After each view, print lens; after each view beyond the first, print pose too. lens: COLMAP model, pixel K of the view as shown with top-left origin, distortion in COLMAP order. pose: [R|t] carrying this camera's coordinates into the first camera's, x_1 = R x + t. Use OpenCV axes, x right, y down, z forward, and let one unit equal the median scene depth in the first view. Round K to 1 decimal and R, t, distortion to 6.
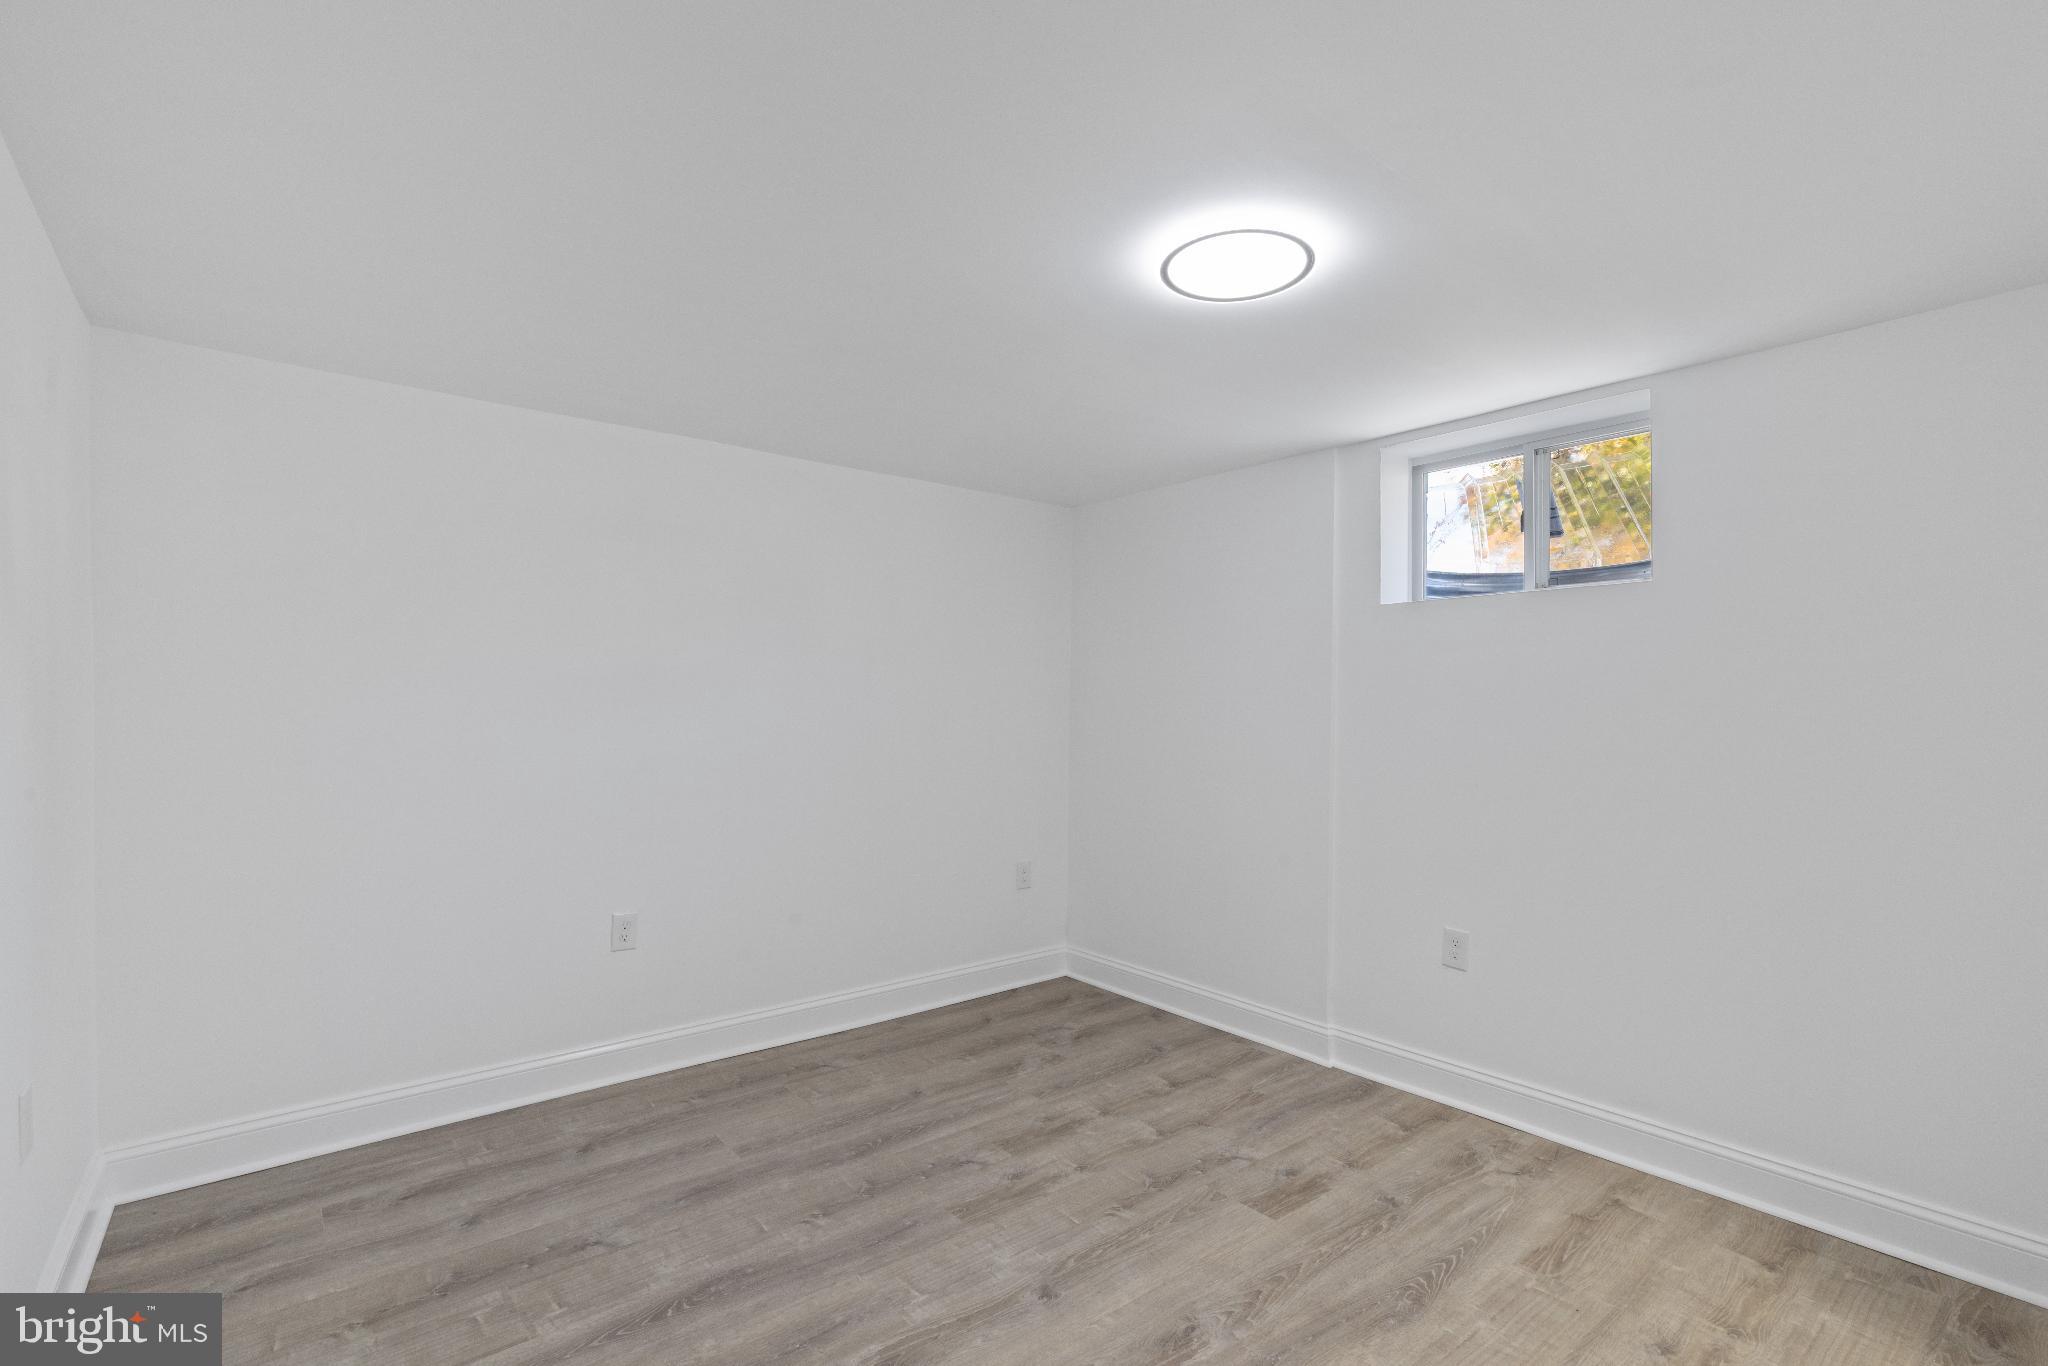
lens RADIAL K [[921.5, 0, 1021.1], [0, 921.5, 687.2], [0, 0, 1]] dist [0.001272, -0.000328]
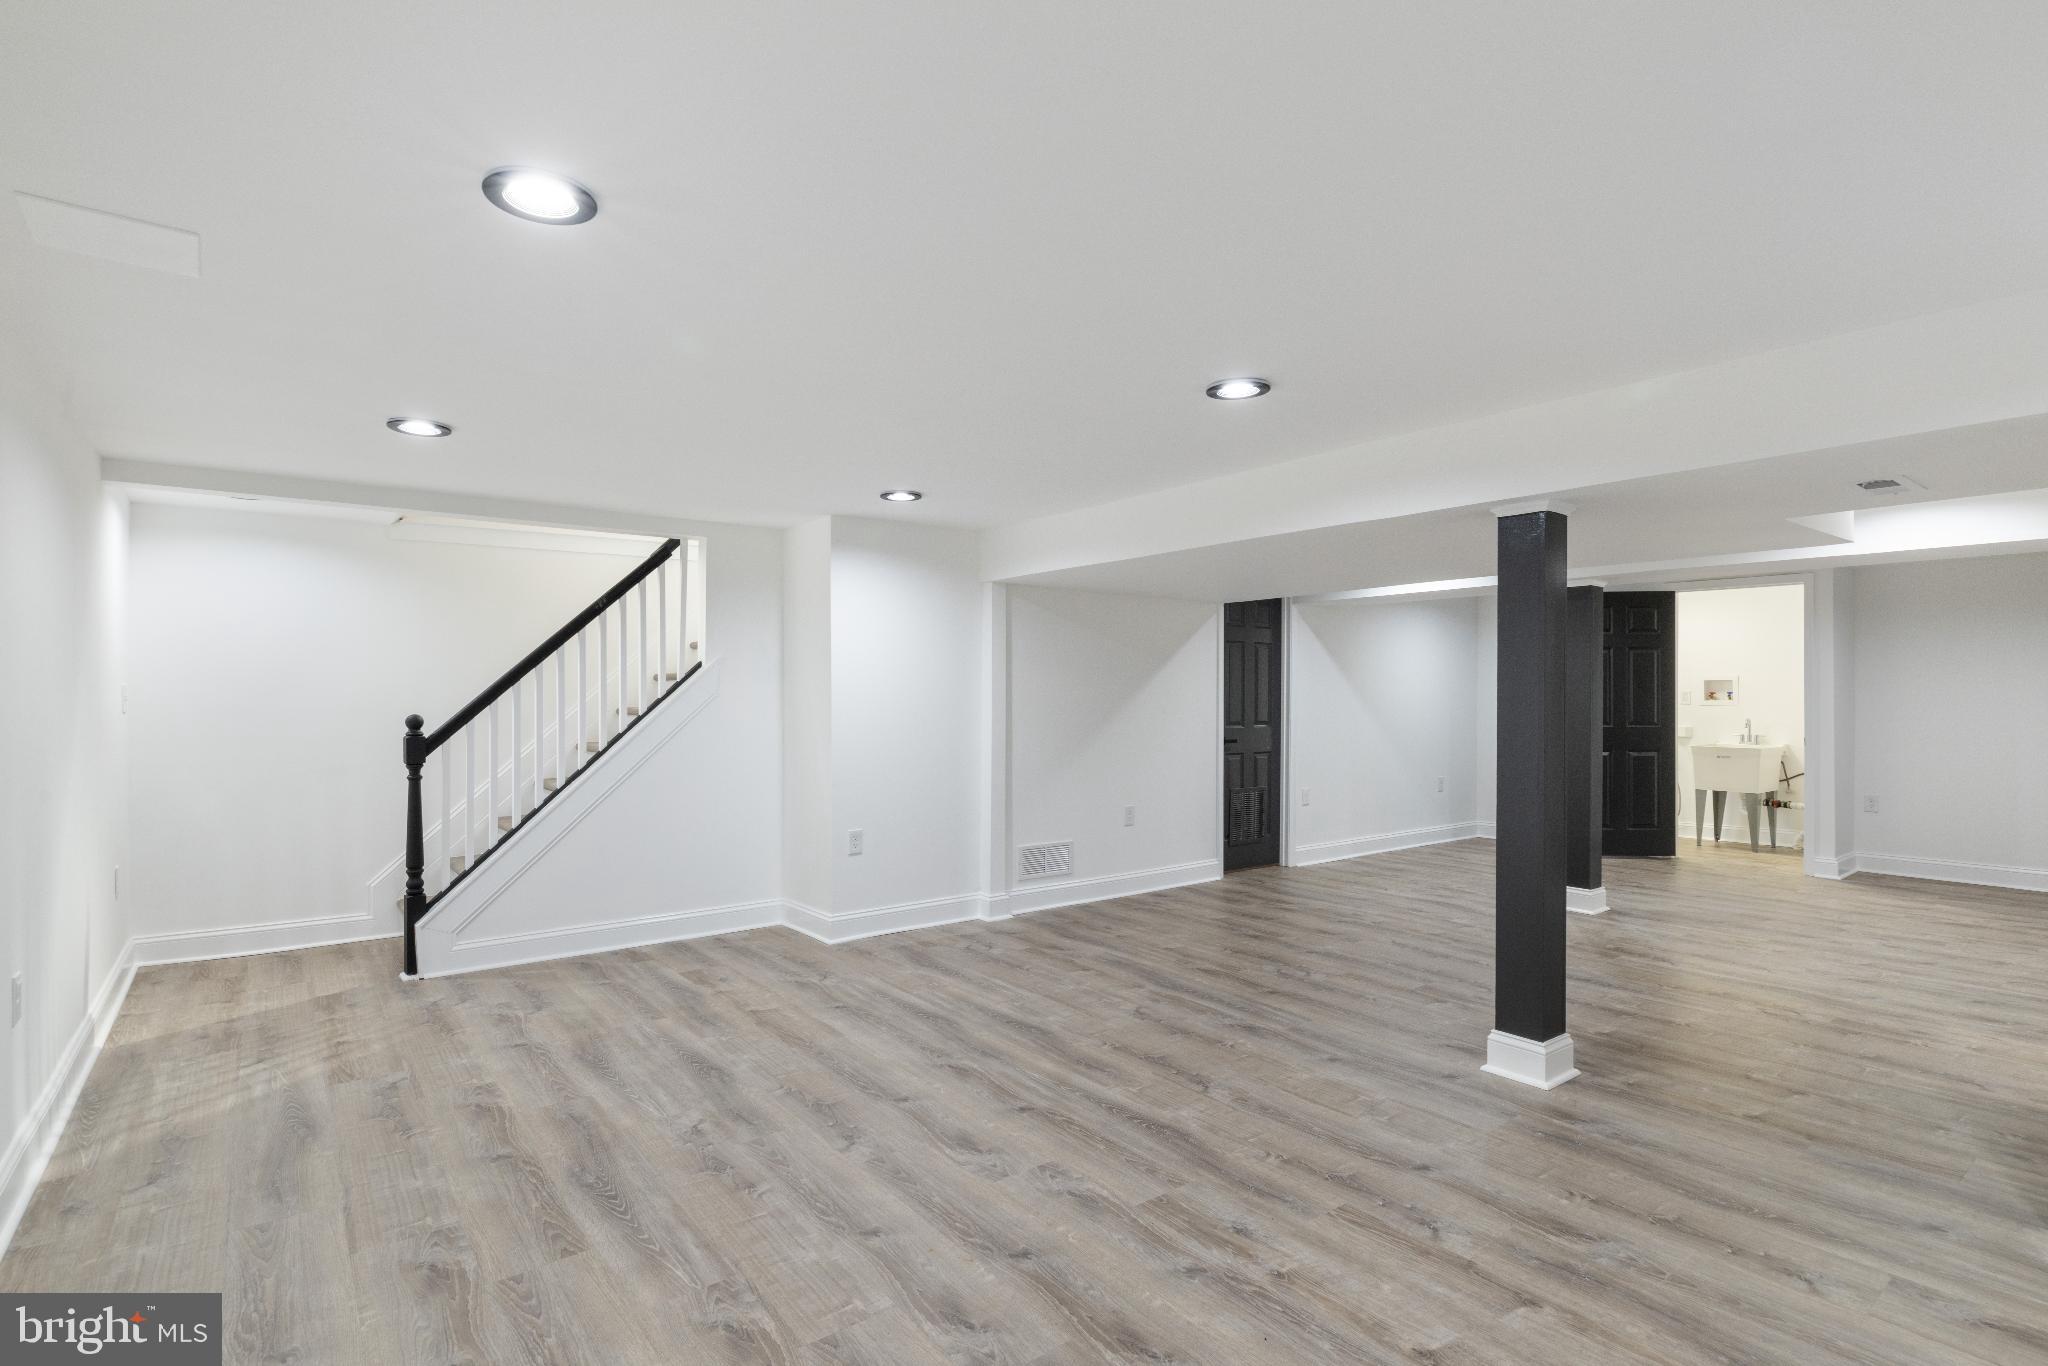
lens RADIAL K [[991.6, 0, 1033.0], [0, 991.6, 690.5], [0, 0, 1]] dist [-0.004363, -0.000143]
pose [[-0.028946, -0.017798, -0.999423, 1.090767], [-0.001001, 0.999841, -0.017777, 0.059344], [0.999580, 0.000486, -0.028959, 0.866837]]
